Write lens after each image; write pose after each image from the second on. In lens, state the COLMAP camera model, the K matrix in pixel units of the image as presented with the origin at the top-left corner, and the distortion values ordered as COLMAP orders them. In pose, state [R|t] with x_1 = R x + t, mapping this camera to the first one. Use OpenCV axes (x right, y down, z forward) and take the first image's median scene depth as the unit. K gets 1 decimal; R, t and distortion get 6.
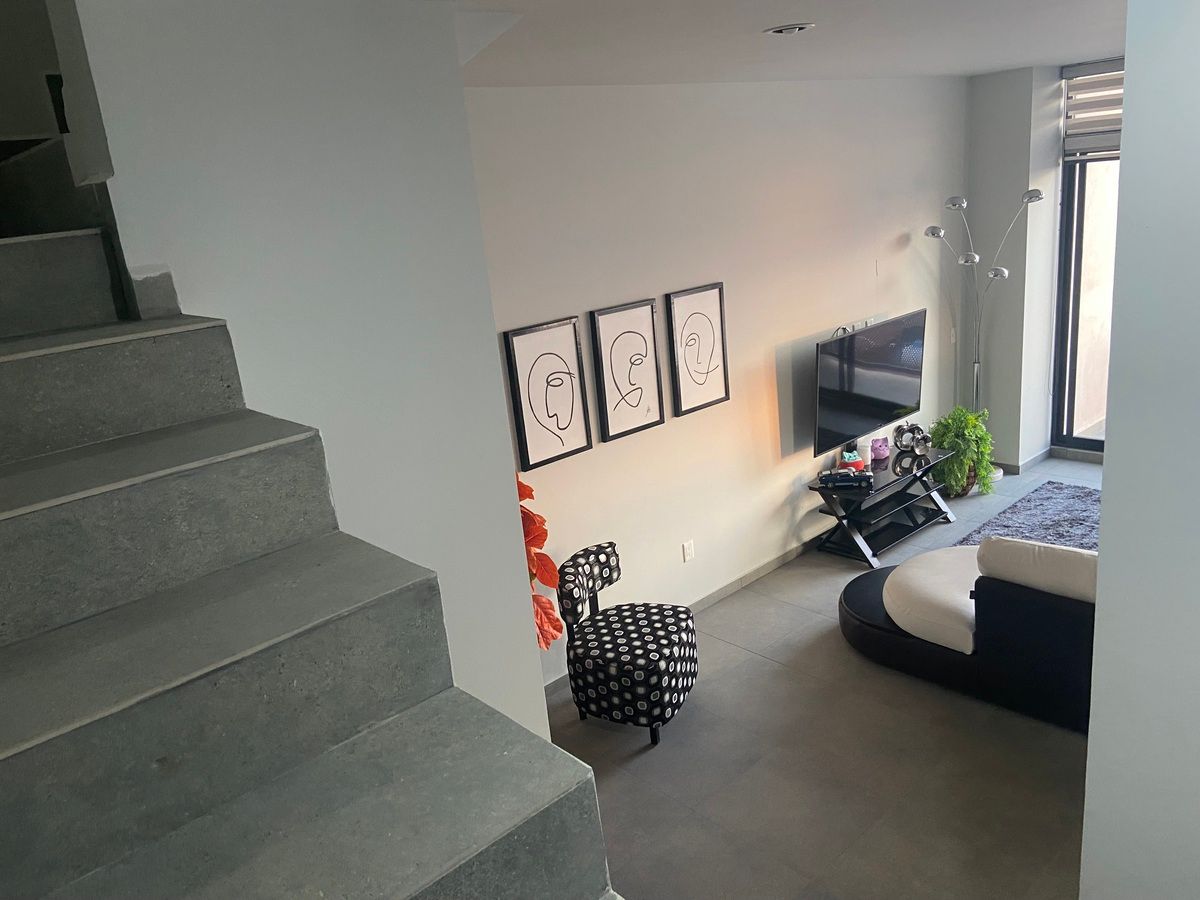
lens RADIAL K [[908.9, 0, 600.2], [0, 908.9, 441.3], [0, 0, 1]] dist [0.149926, -0.190986]
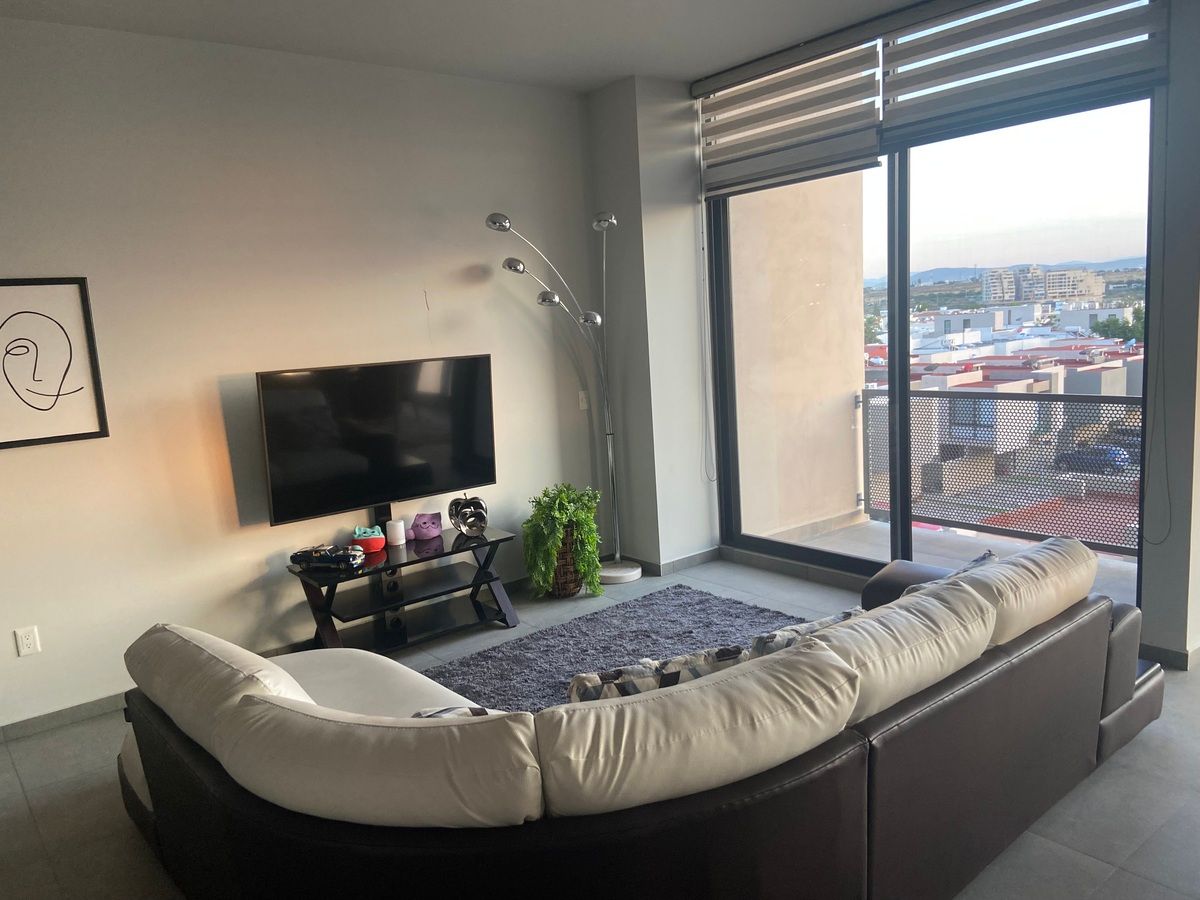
lens RADIAL K [[908.9, 0, 600.2], [0, 908.9, 441.3], [0, 0, 1]] dist [0.149926, -0.190986]
pose [[0.996415, 0.048546, -0.069288, 0.489408], [-0.057262, 0.989869, -0.129924, 0.028177], [0.062278, 0.133425, 0.989100, 0.224858]]
